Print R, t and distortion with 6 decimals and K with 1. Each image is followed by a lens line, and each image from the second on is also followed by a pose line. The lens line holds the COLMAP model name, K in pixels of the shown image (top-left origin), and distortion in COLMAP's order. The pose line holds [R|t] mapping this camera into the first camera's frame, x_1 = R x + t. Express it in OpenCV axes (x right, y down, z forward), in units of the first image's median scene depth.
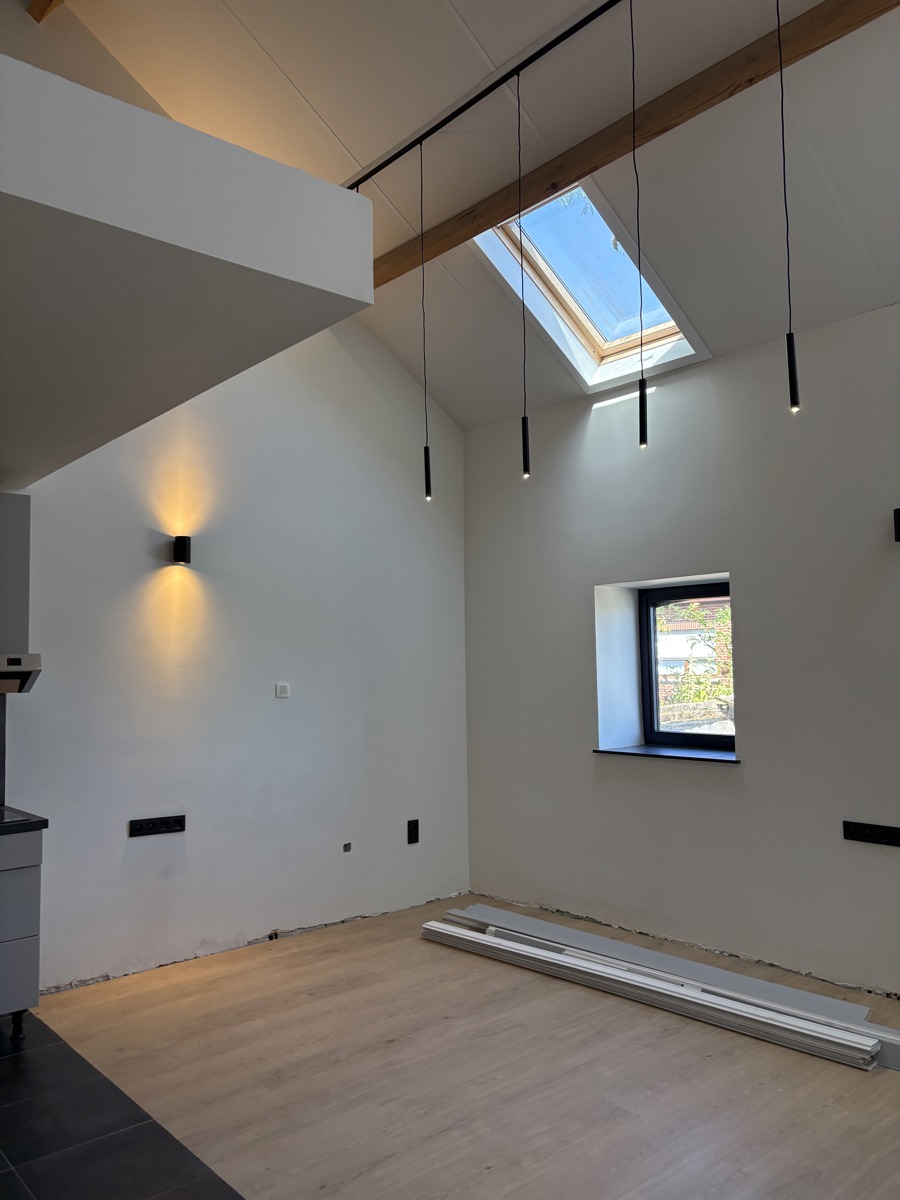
lens RADIAL K [[904.2, 0, 452.5], [0, 904.2, 598.4], [0, 0, 1]] dist [0.051173, -0.055352]
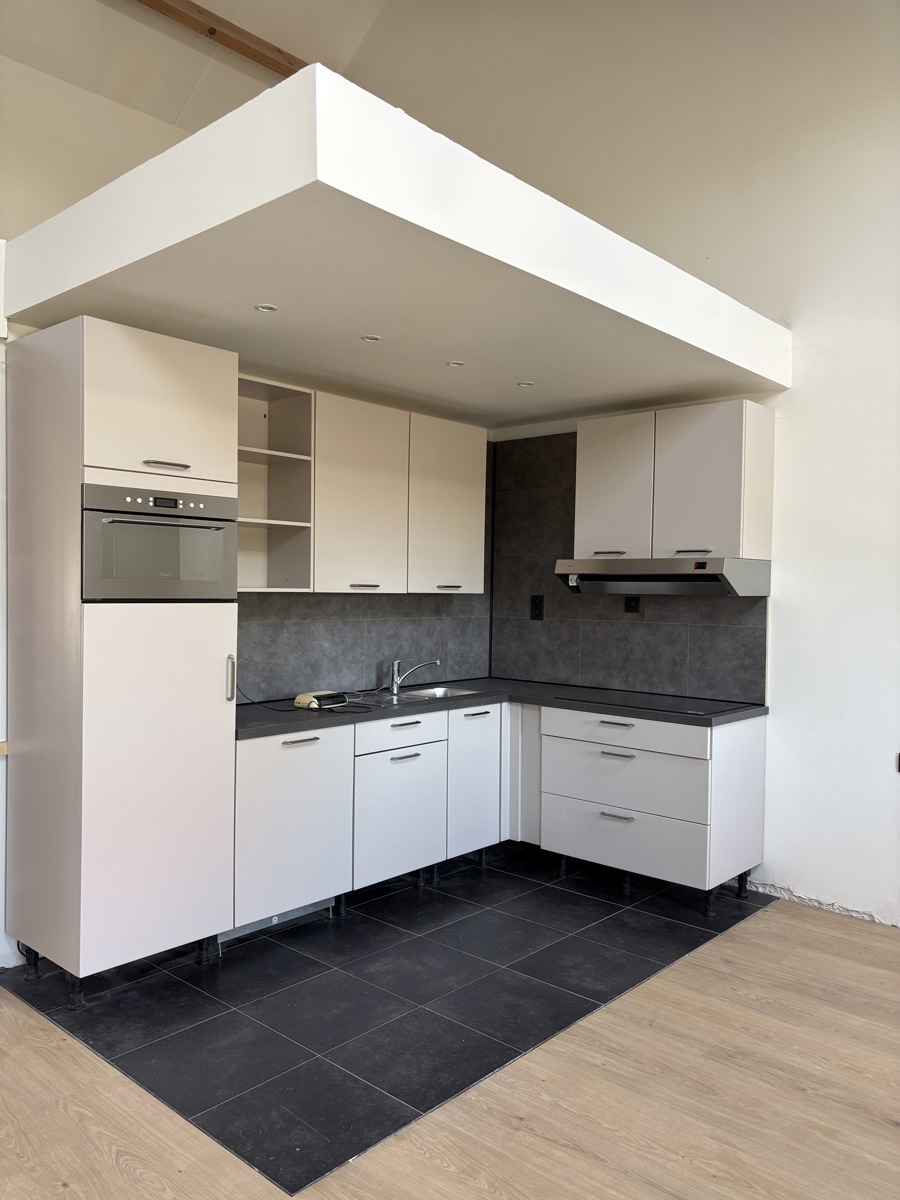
lens RADIAL K [[904.2, 0, 453.6], [0, 904.2, 600.9], [0, 0, 1]] dist [0.051173, -0.055352]
pose [[0.126339, 0.042230, -0.991088, 0.580337], [0.056347, 0.997175, 0.049673, 0.046659], [0.990386, -0.062121, 0.123602, 0.647901]]
